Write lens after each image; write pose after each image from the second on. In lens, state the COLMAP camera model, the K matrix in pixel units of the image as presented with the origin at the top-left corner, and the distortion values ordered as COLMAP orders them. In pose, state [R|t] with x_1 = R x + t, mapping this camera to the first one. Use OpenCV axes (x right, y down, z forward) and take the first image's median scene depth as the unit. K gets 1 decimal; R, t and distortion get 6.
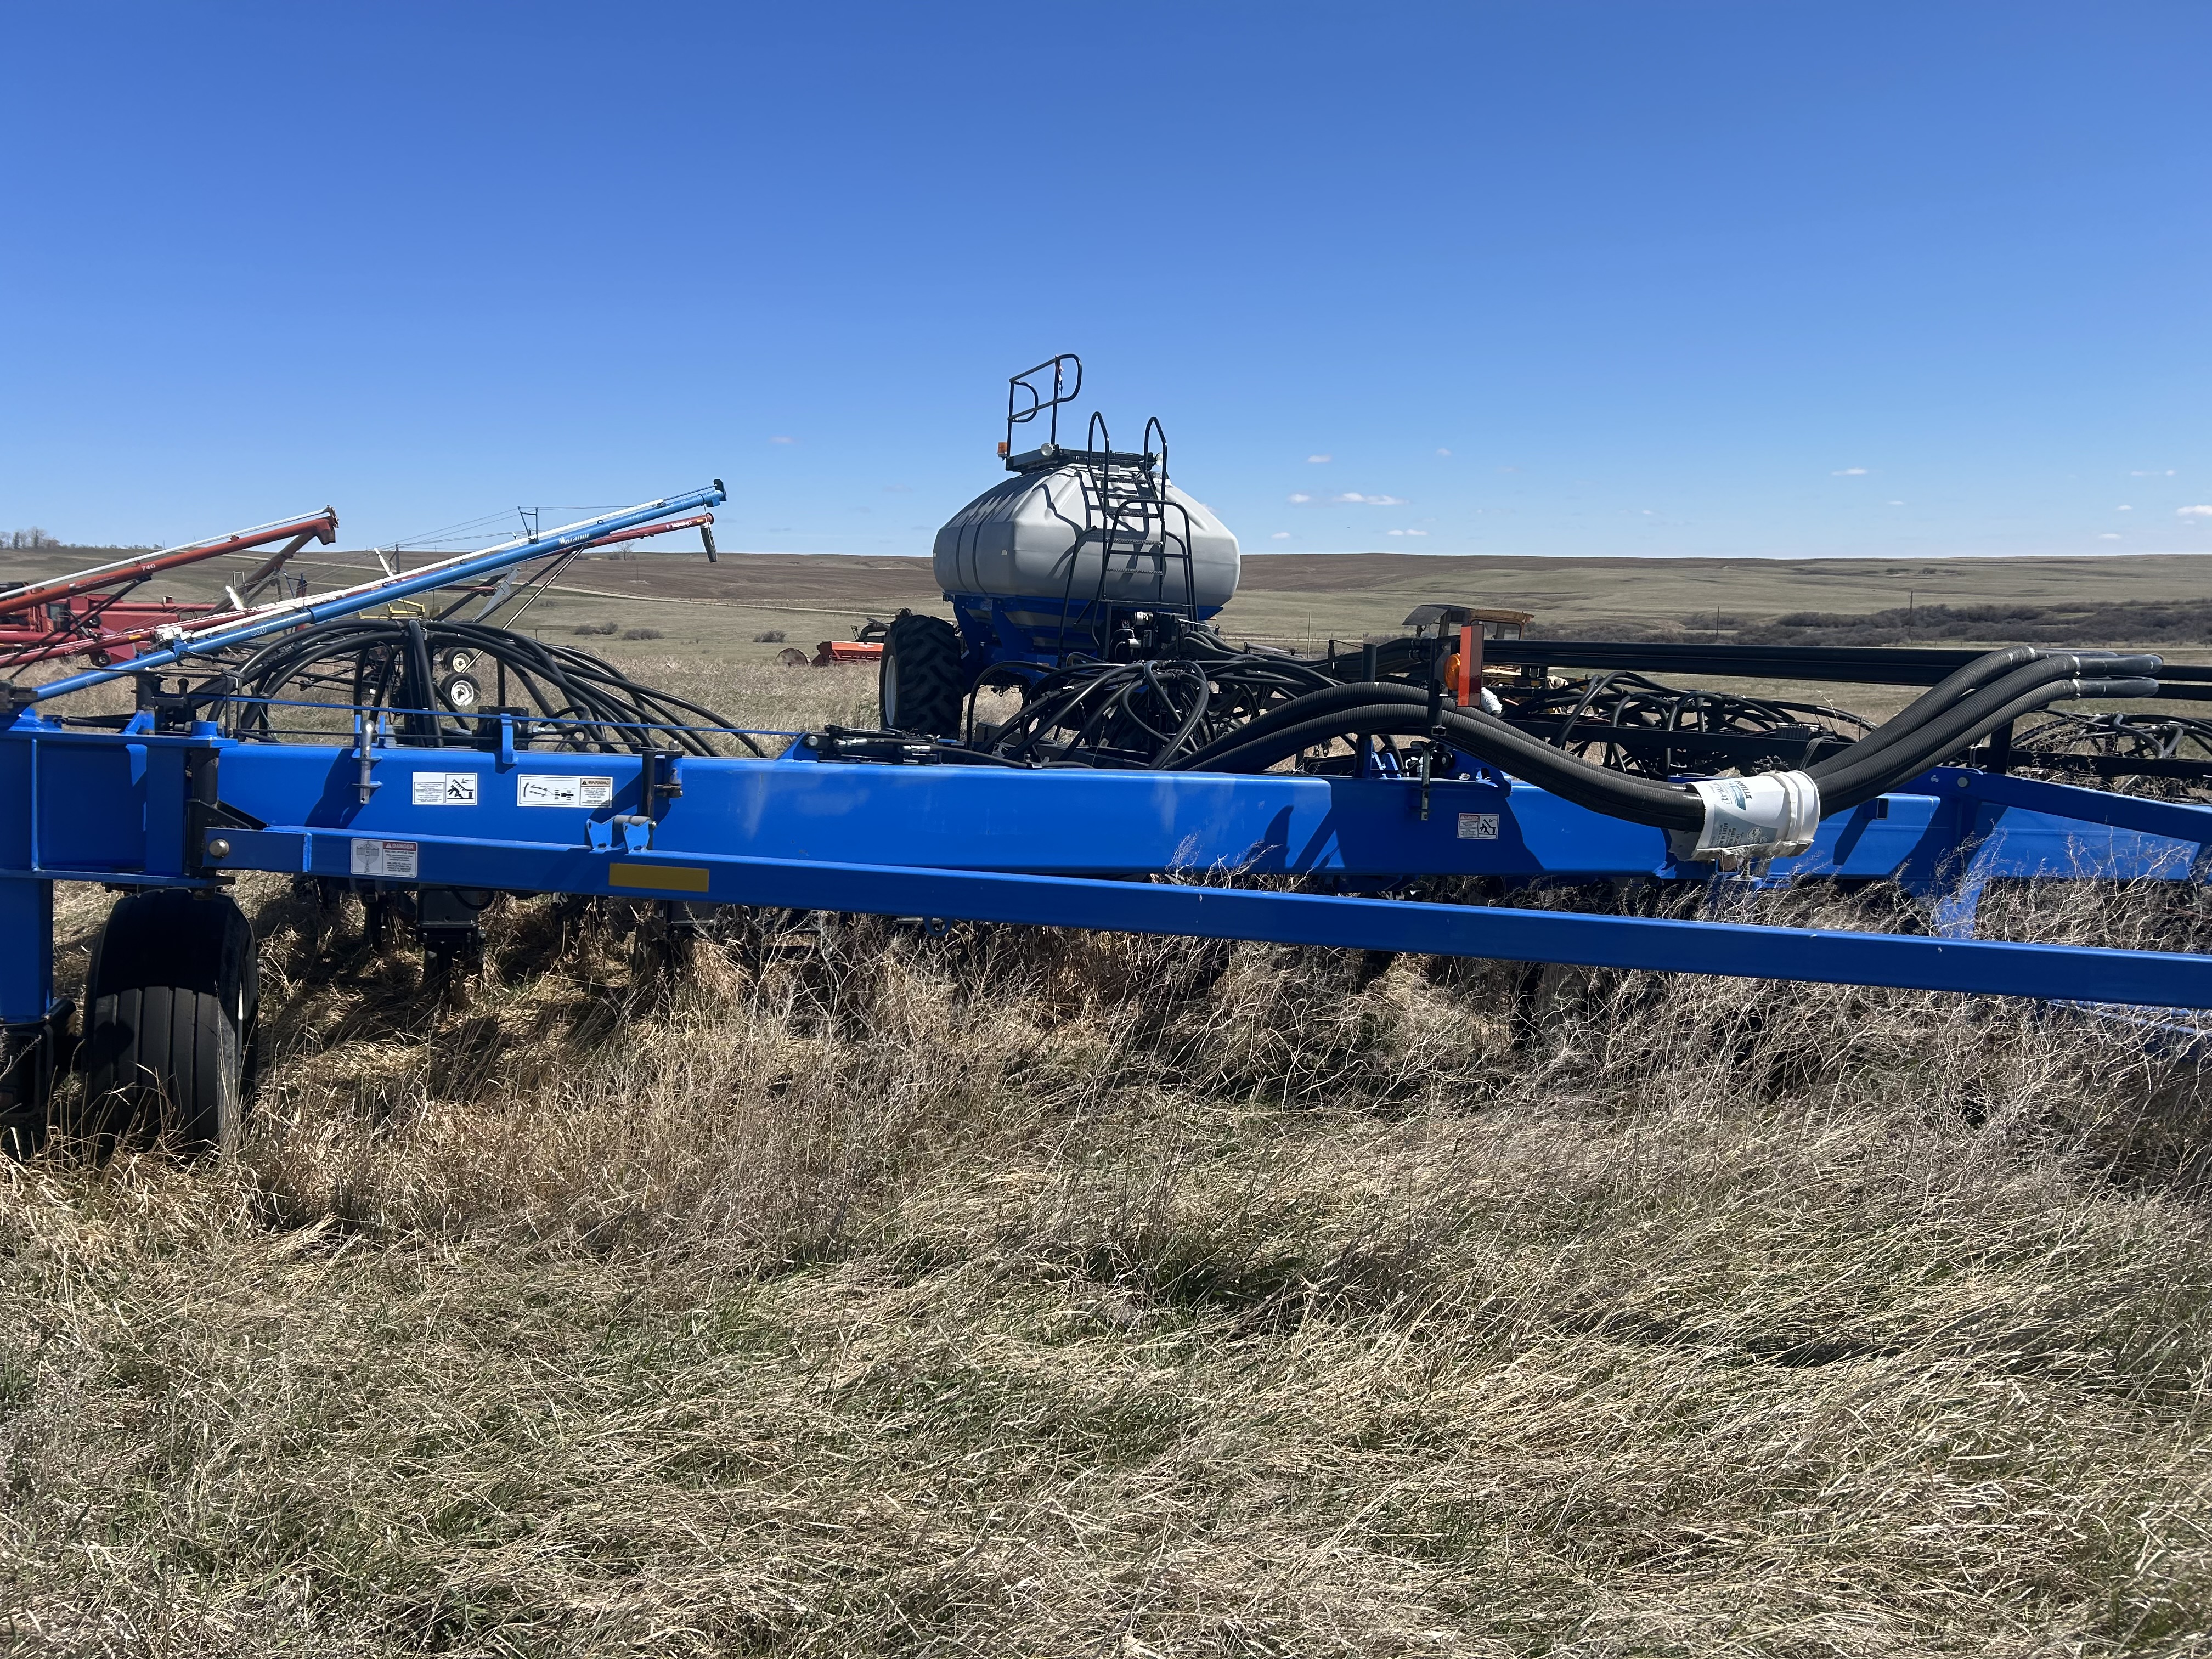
lens RADIAL K [[1668.9, 0, 1098.7], [0, 1668.9, 844.8], [0, 0, 1]] dist [0.064857, -0.071671]
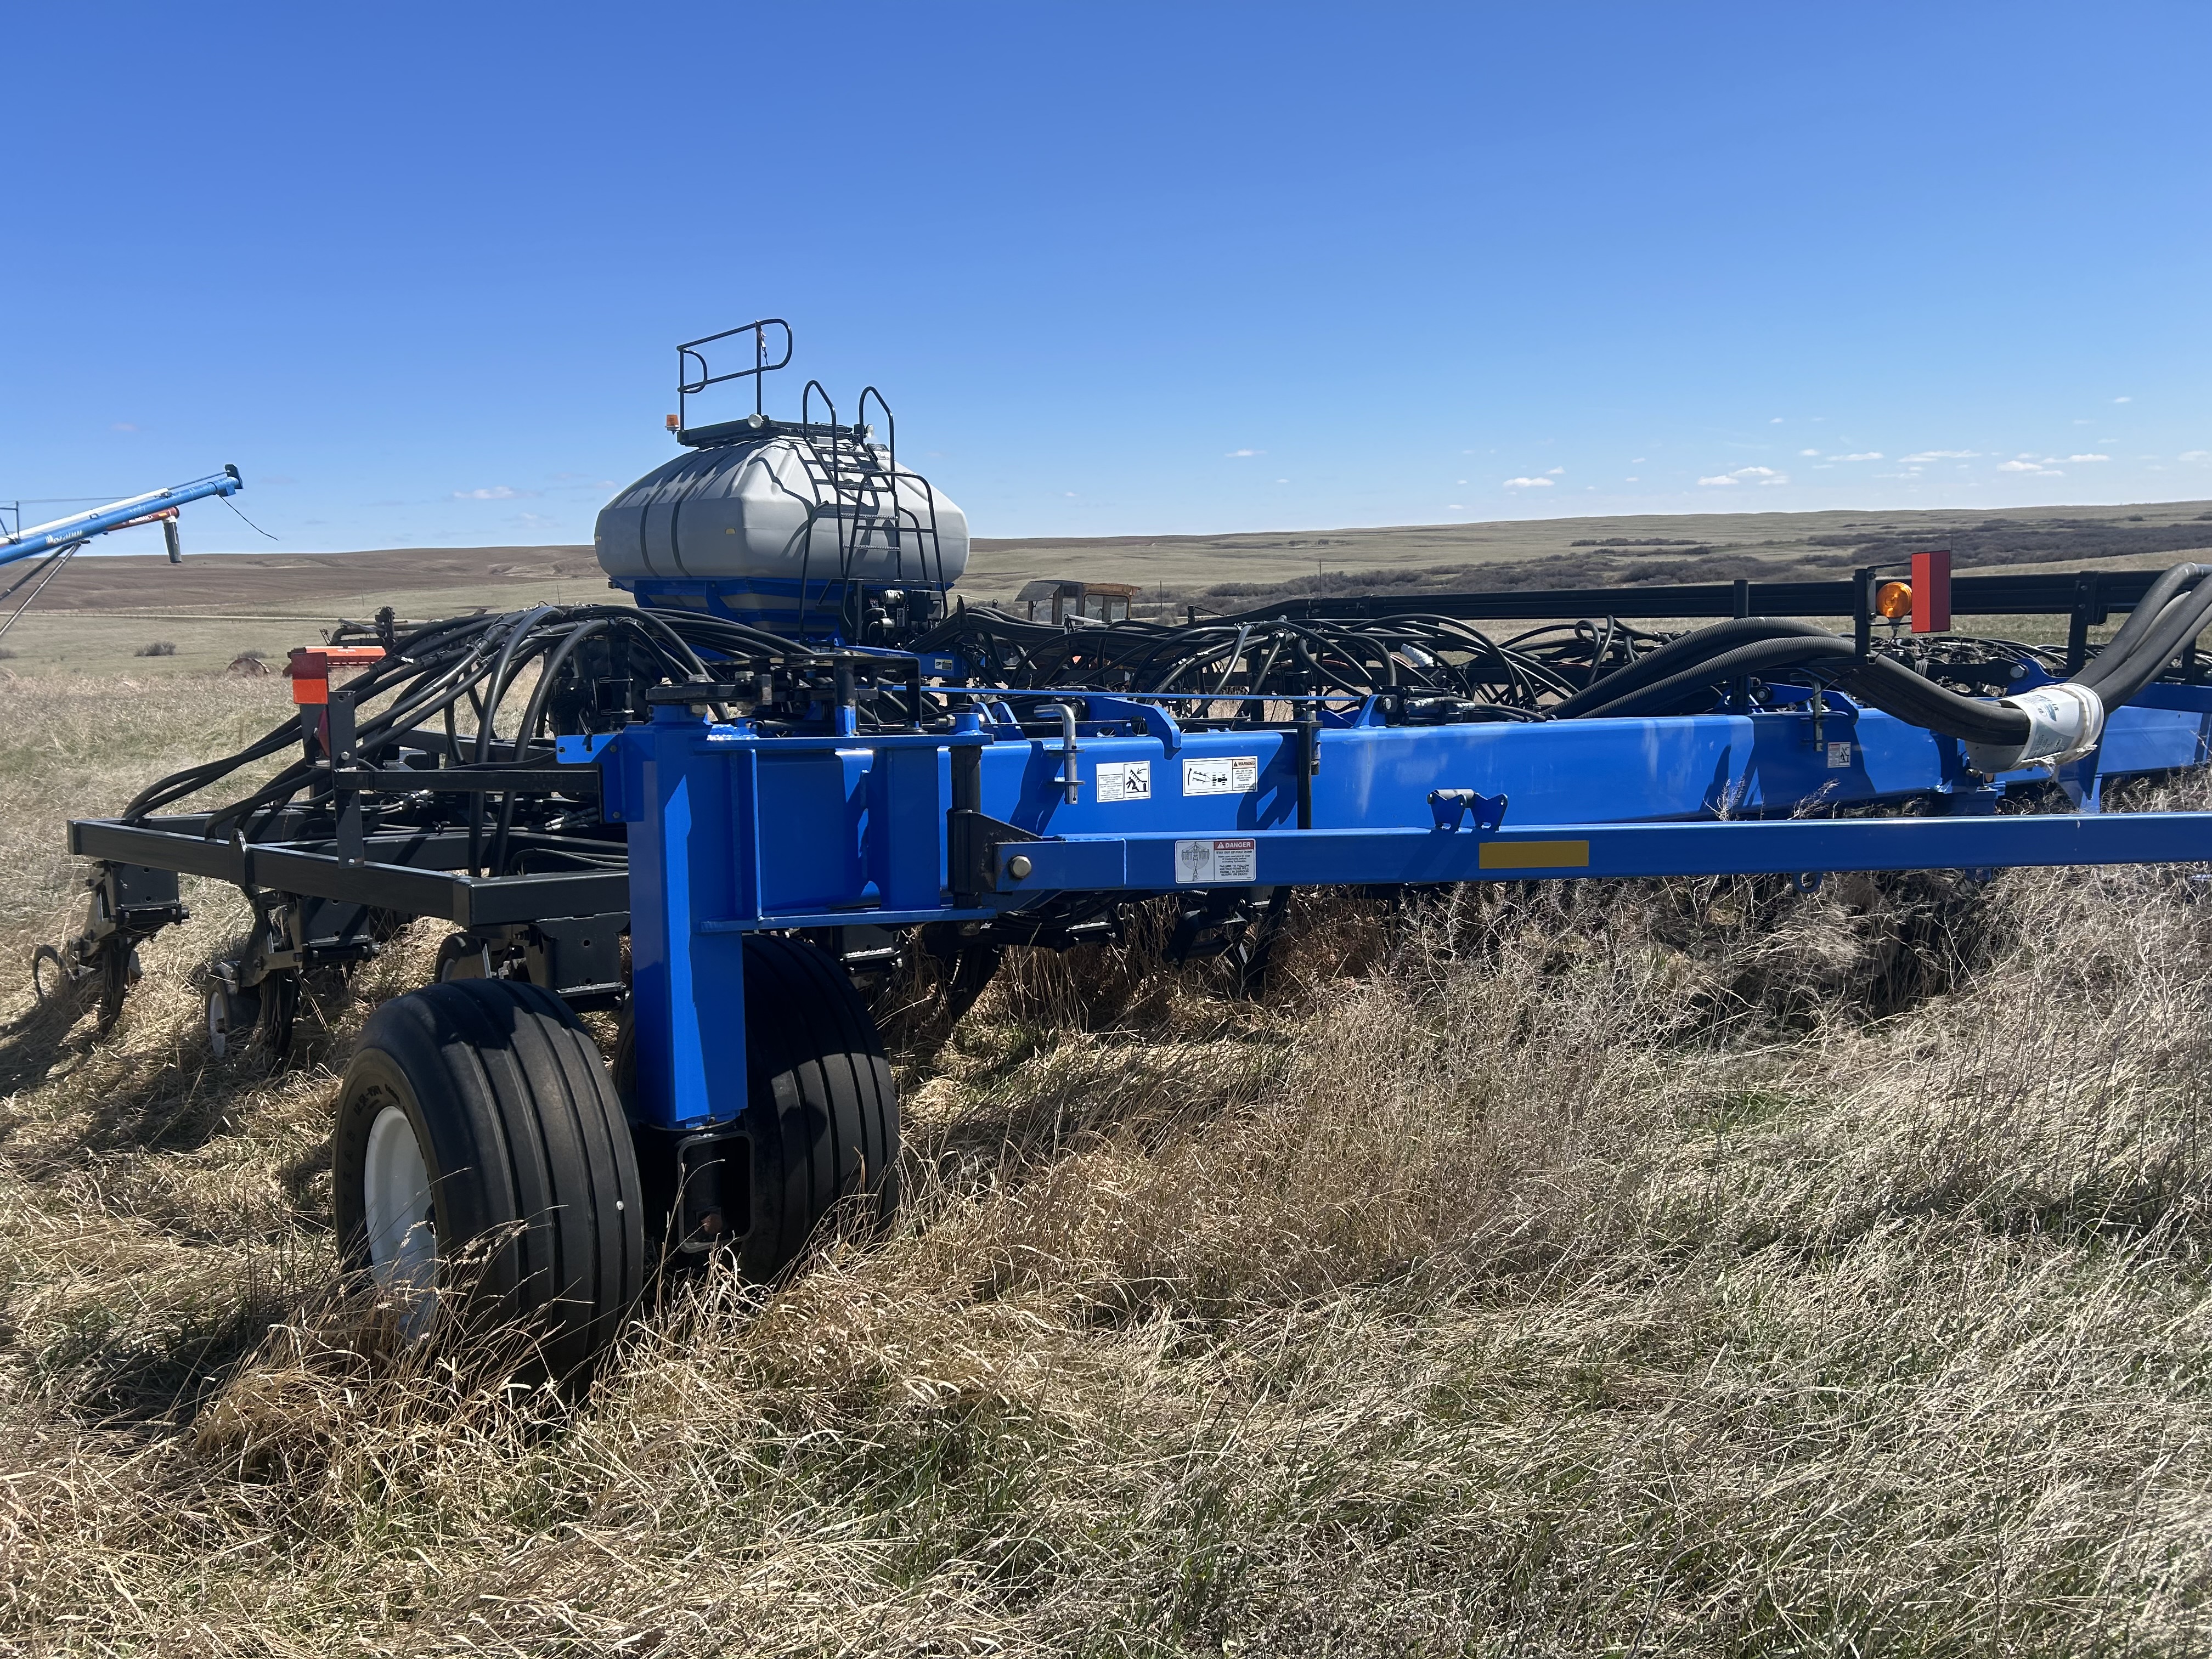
lens RADIAL K [[1668.9, 0, 1108.5], [0, 1668.9, 843.9], [0, 0, 1]] dist [0.064857, -0.071671]
pose [[0.946178, -0.086322, 0.311922, -0.159574], [0.083720, 0.996252, 0.021753, -0.005033], [-0.312631, 0.005532, 0.949859, 0.050979]]
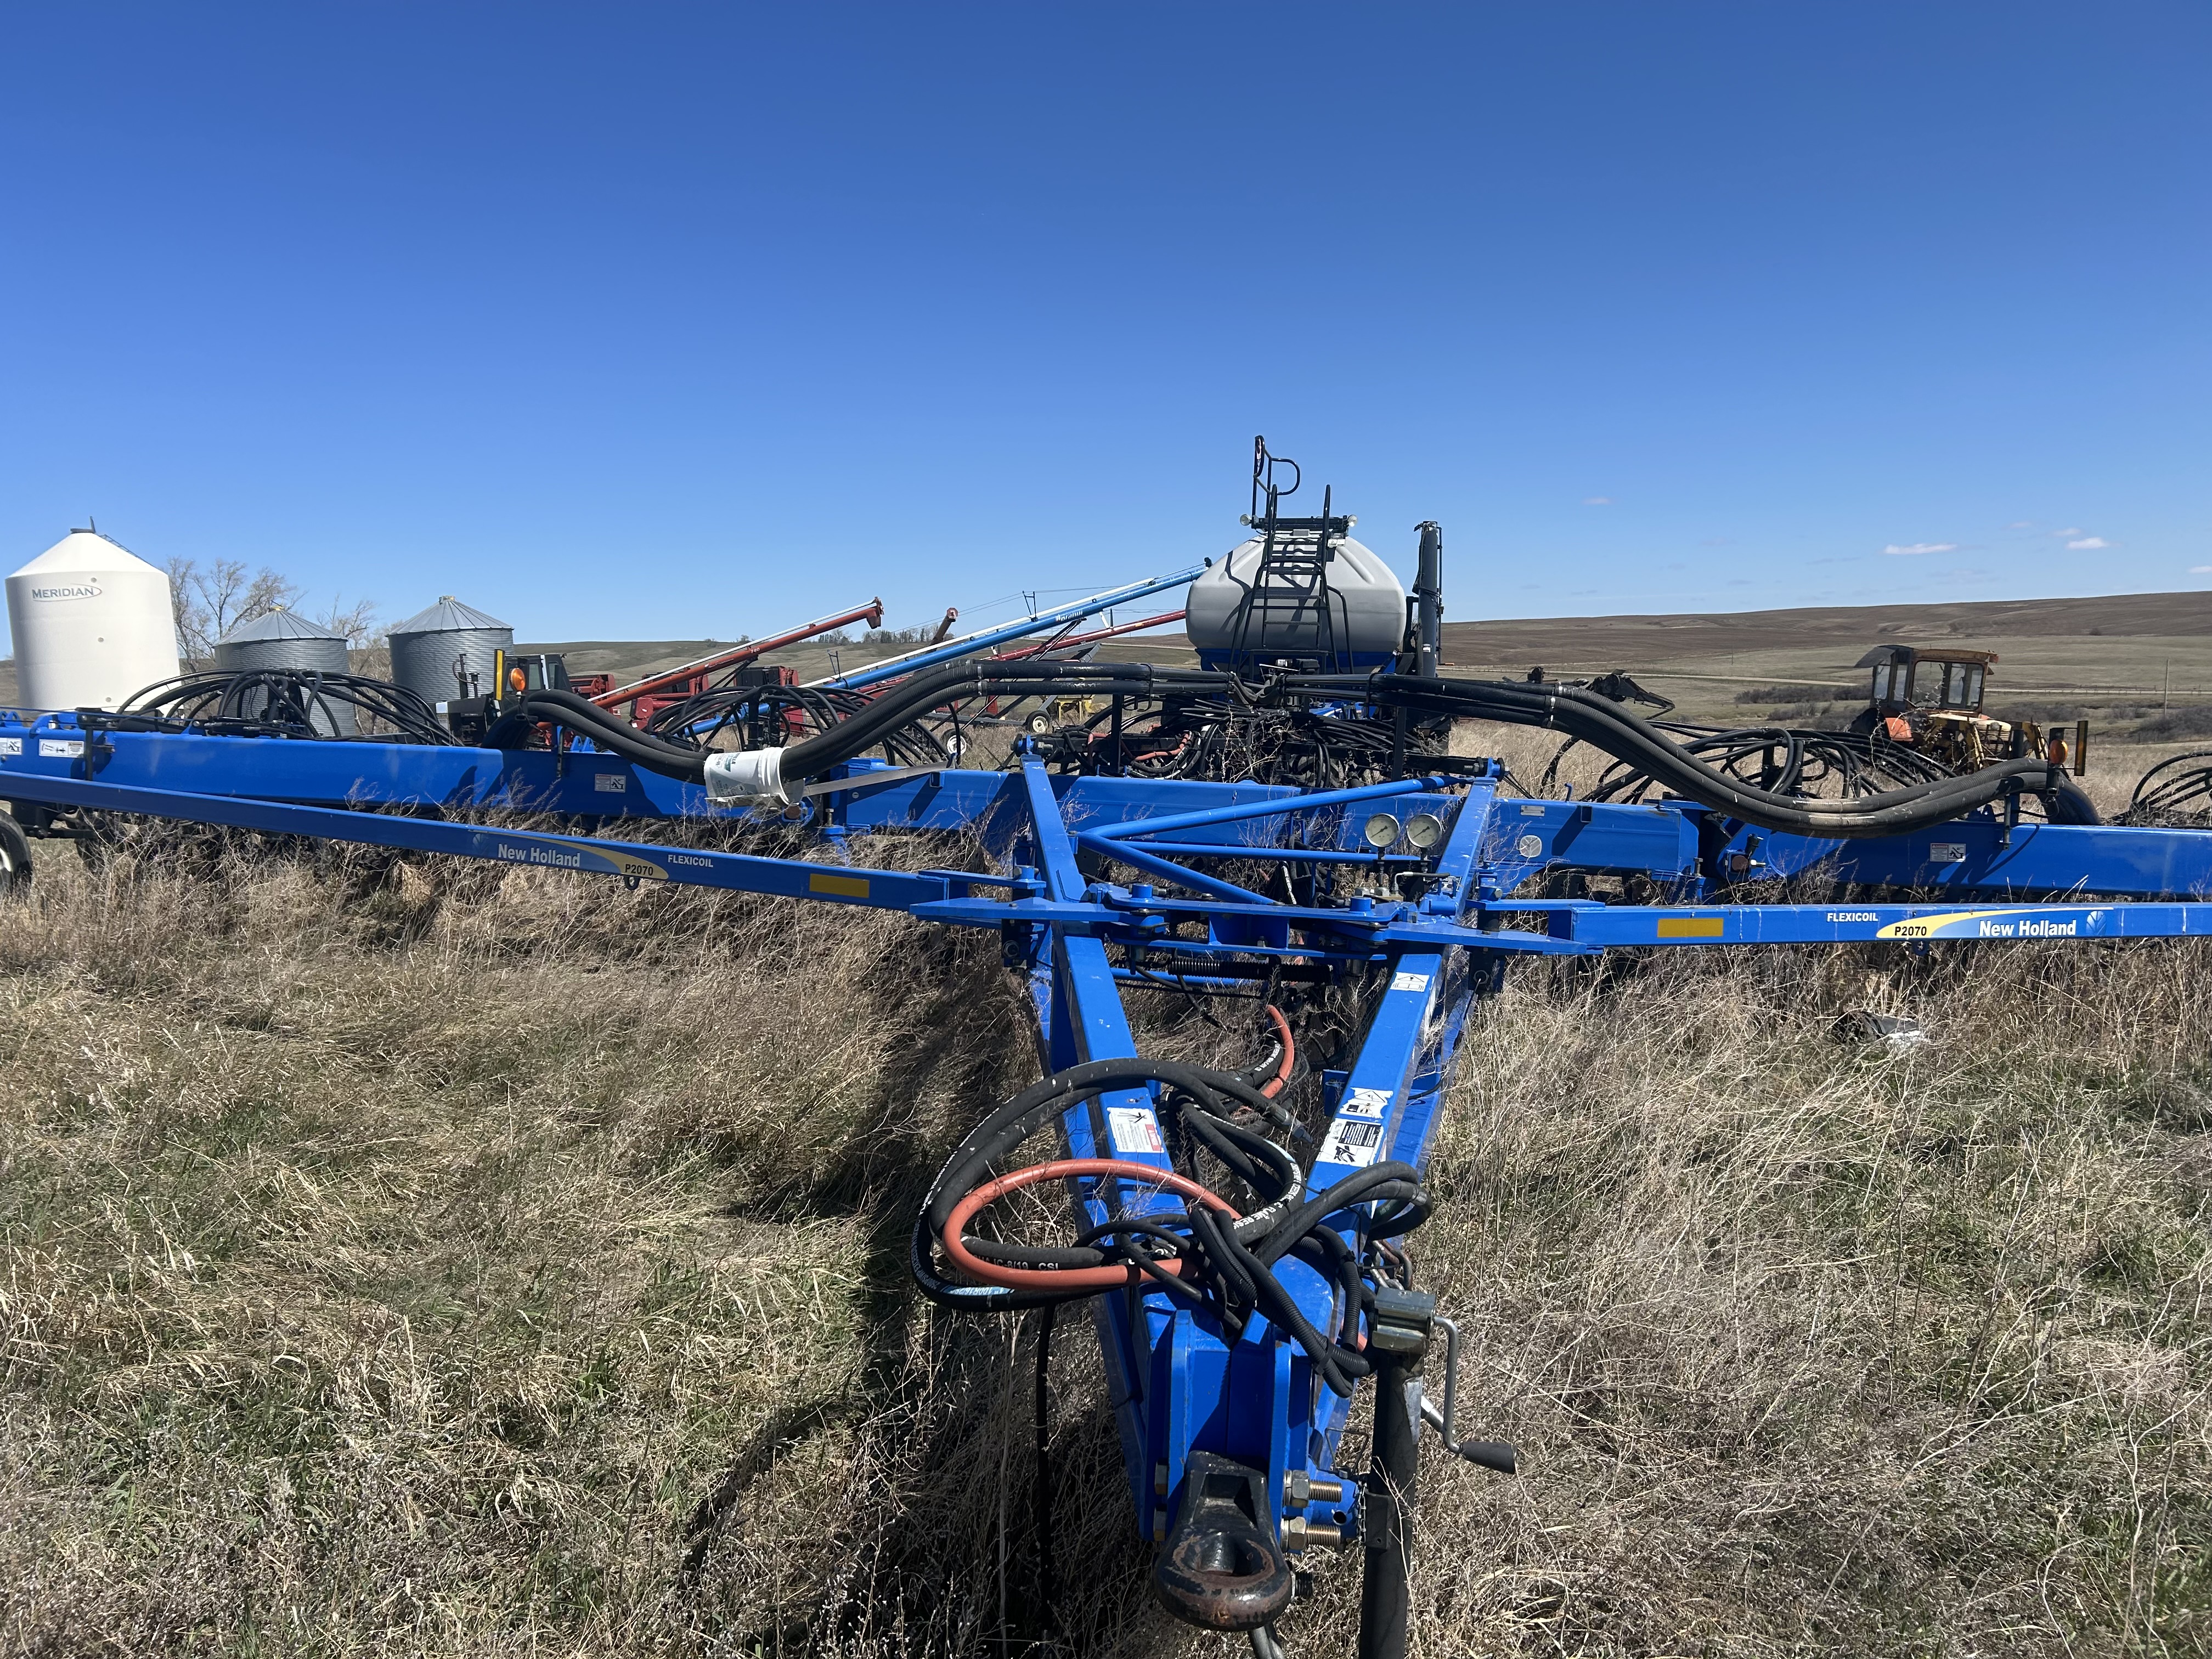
lens RADIAL K [[1668.9, 0, 1102.4], [0, 1668.9, 827.7], [0, 0, 1]] dist [0.064857, -0.071671]
pose [[0.892621, 0.016548, -0.450505, 0.404742], [-0.038858, 0.998431, -0.040317, 0.022637], [0.449131, 0.053494, 0.891863, -0.048076]]
